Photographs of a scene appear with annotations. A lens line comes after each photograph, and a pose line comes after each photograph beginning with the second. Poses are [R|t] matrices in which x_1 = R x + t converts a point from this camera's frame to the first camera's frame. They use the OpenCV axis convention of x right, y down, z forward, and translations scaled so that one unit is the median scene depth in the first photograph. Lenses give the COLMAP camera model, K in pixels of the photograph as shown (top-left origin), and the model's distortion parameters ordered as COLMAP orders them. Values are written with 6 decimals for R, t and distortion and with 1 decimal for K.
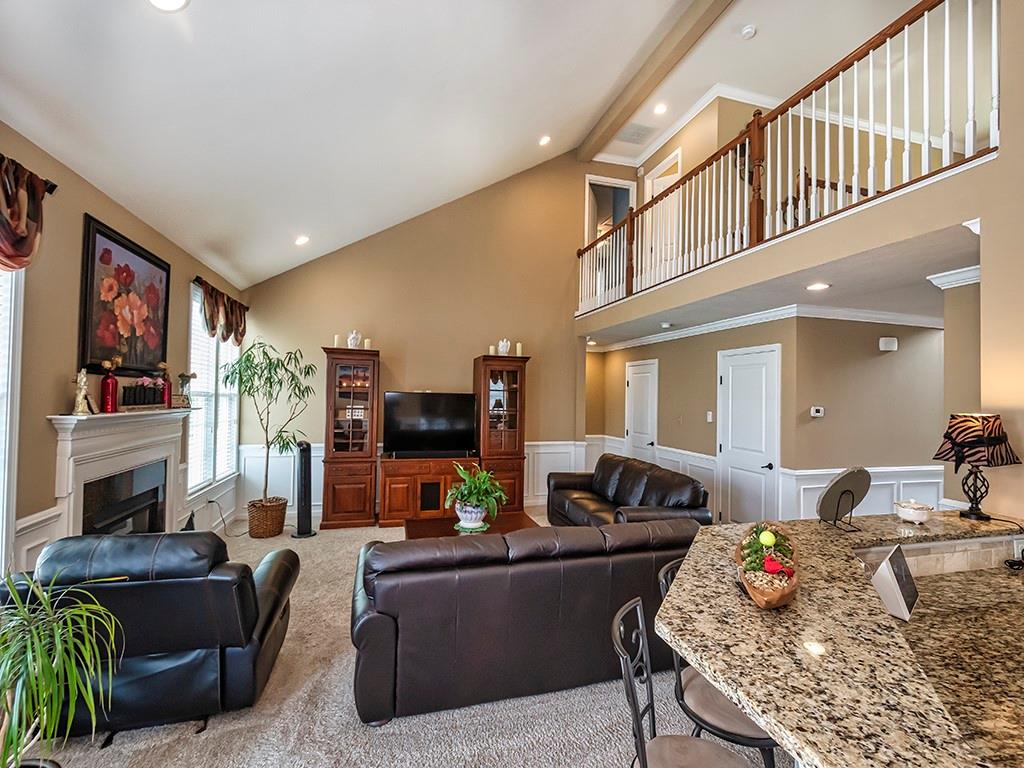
lens RADIAL K [[445.5, 0, 504.8], [0, 445.5, 383.1], [0, 0, 1]] dist [0.011199, -0.000186]
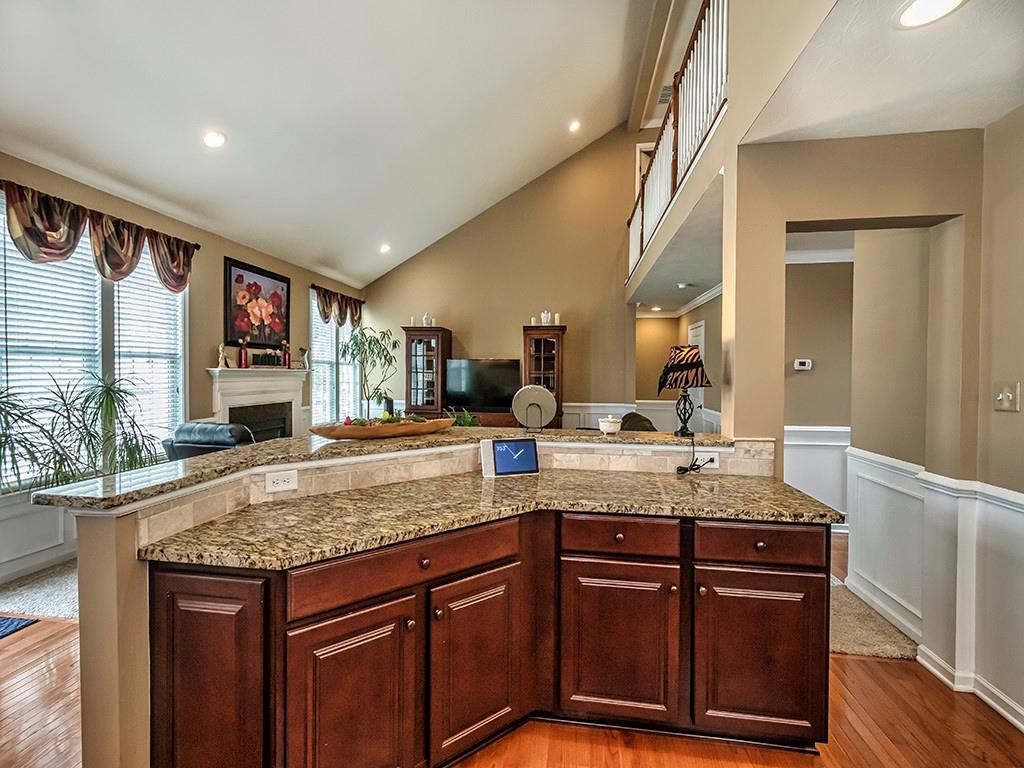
lens RADIAL K [[445.5, 0, 510.3], [0, 445.5, 374.3], [0, 0, 1]] dist [0.003218, 0.000039]
pose [[0.911670, -0.012608, -0.410729, 0.632783], [0.022997, 0.999528, 0.020363, 0.061900], [0.410278, -0.028010, 0.911530, -0.124298]]
